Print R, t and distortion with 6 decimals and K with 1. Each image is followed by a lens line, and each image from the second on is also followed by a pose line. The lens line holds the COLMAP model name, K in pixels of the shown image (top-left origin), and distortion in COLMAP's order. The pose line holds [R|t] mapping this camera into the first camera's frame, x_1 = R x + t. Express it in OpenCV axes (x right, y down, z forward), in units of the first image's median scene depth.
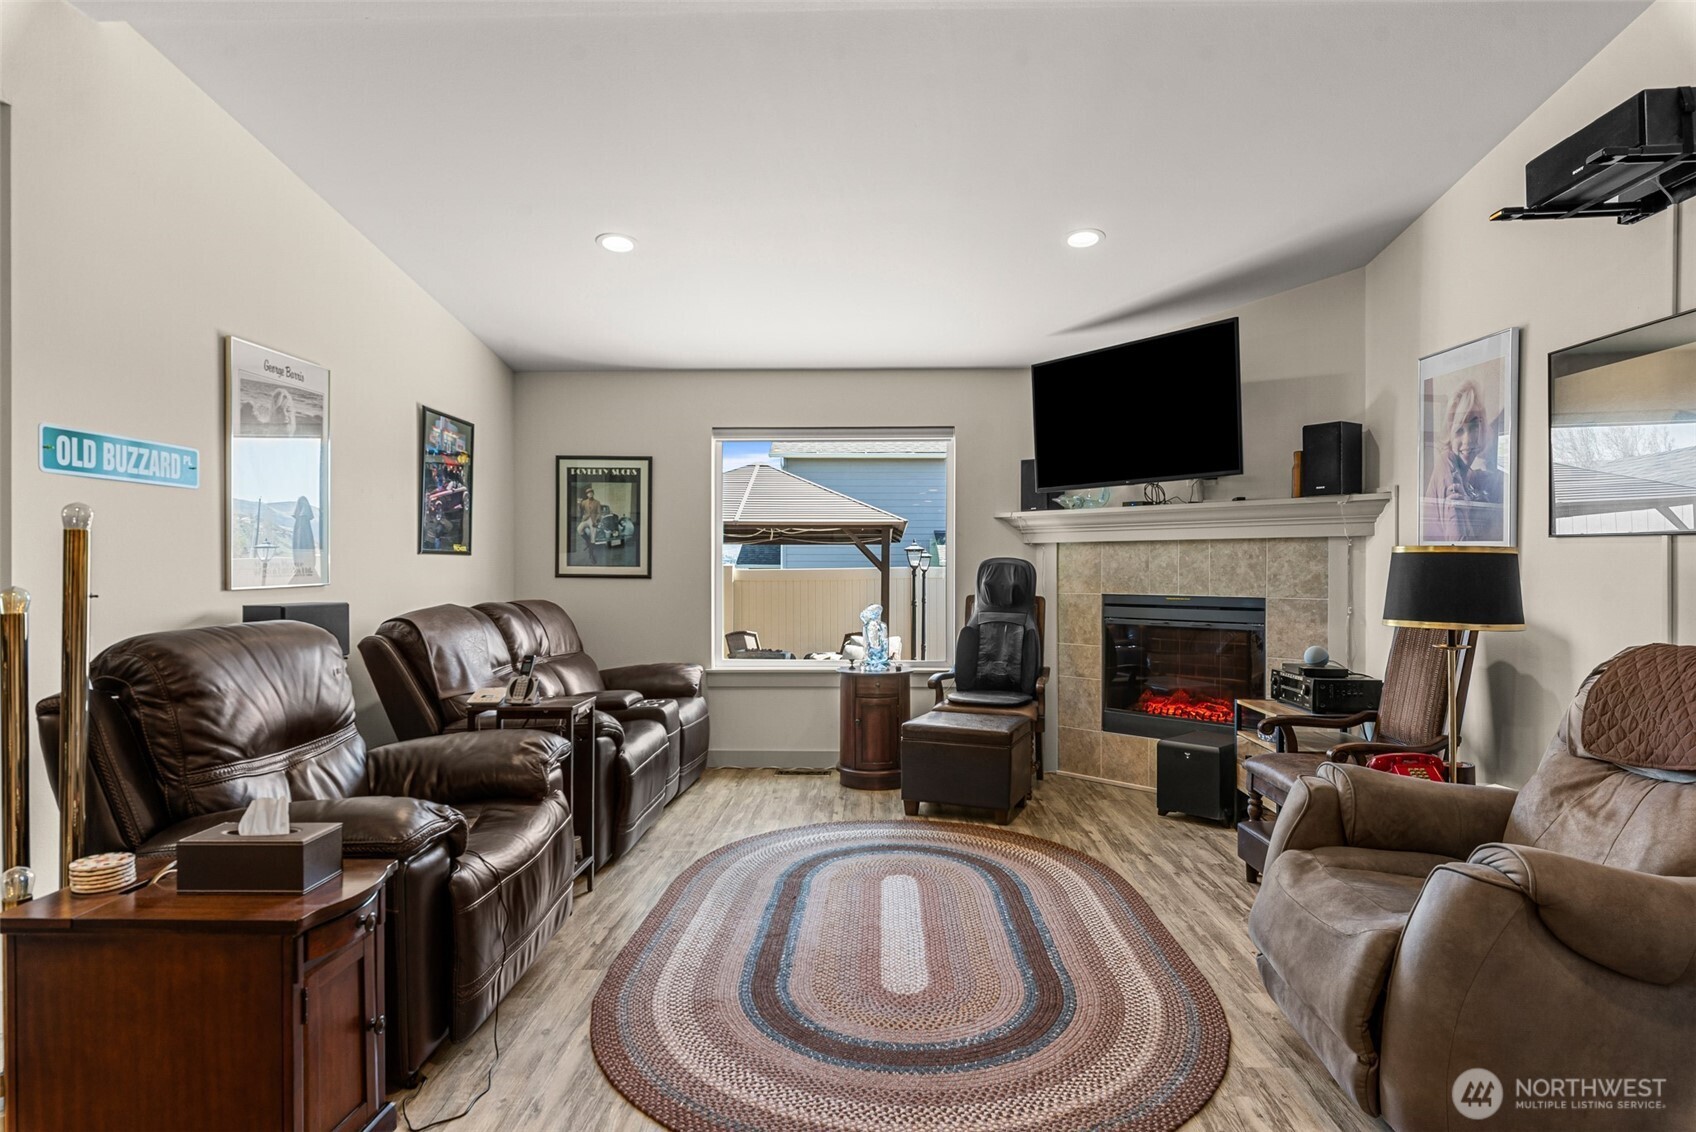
lens RADIAL K [[951.2, 0, 849.9], [0, 951.2, 571.8], [0, 0, 1]] dist [-0.006376, -0.001288]
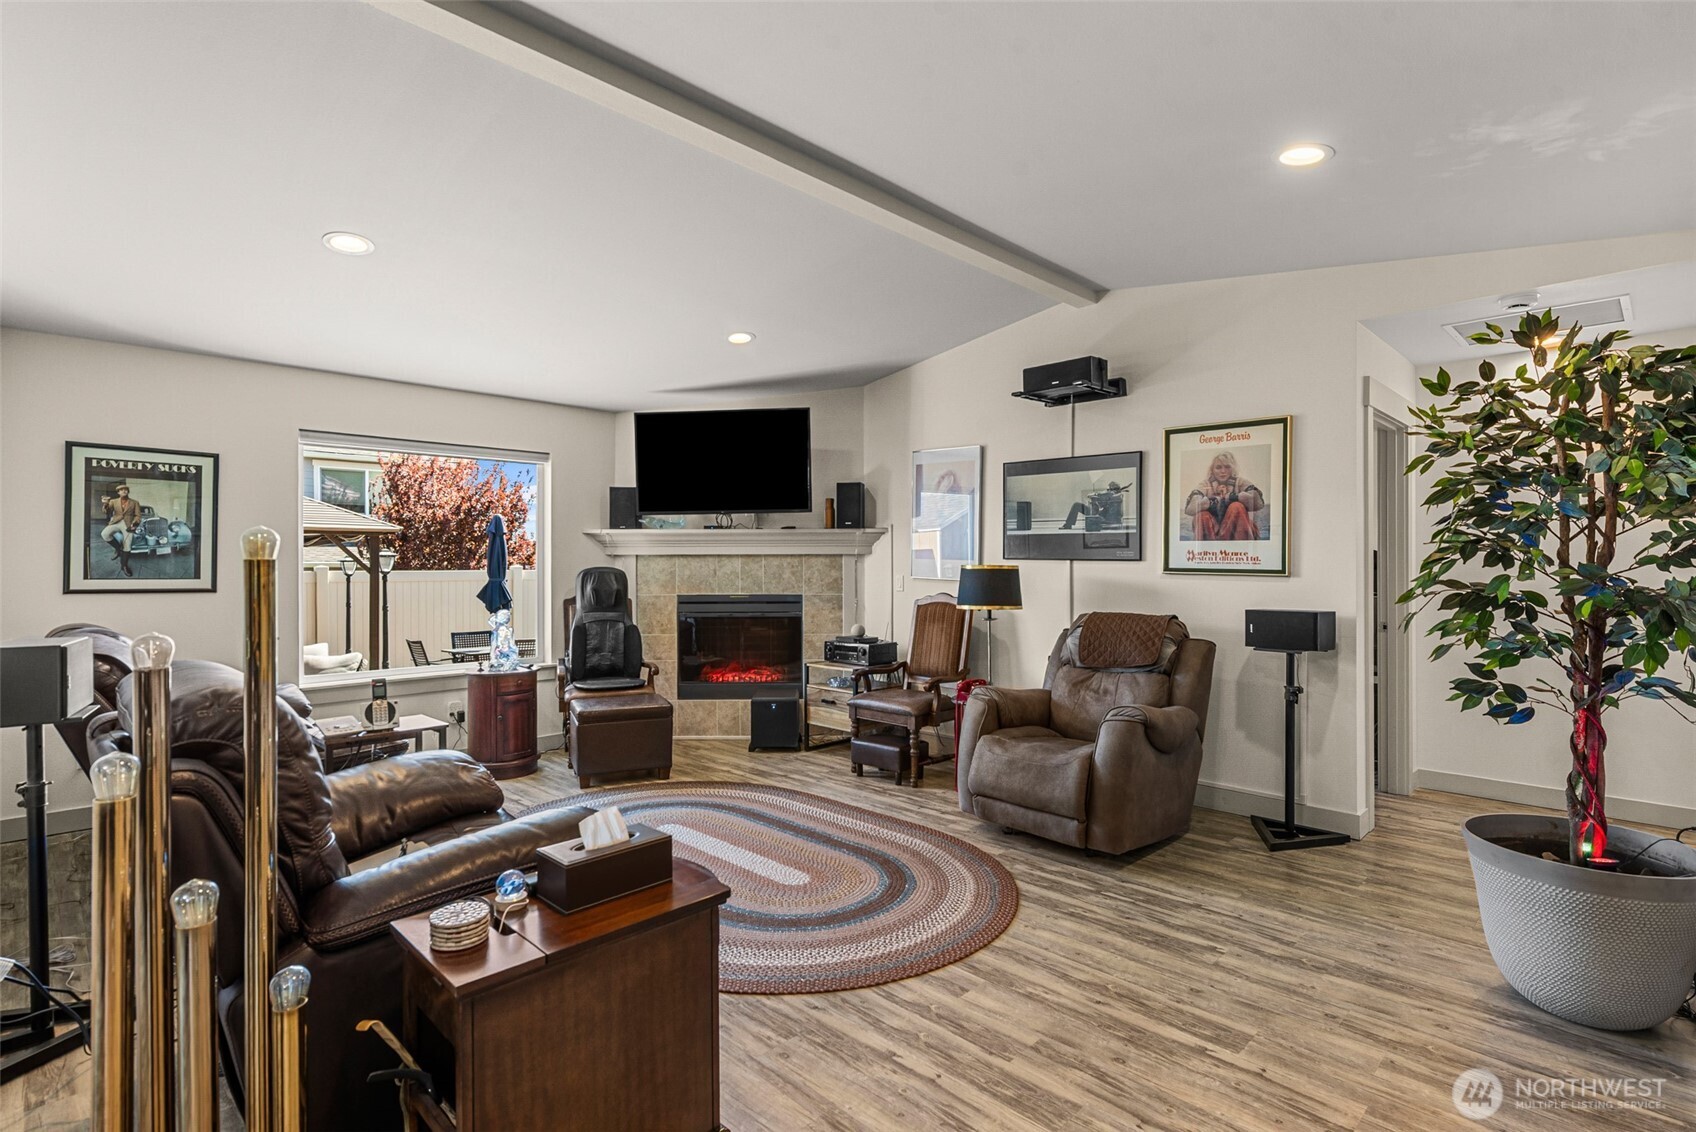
lens RADIAL K [[826.0, 0, 850.1], [0, 826.0, 562.3], [0, 0, 1]] dist [-0.000783, 0.000042]
pose [[0.681775, -0.001160, 0.731561, -0.412095], [0.006781, 0.999966, -0.004734, -0.014456], [-0.731531, 0.008188, 0.681759, 0.054523]]
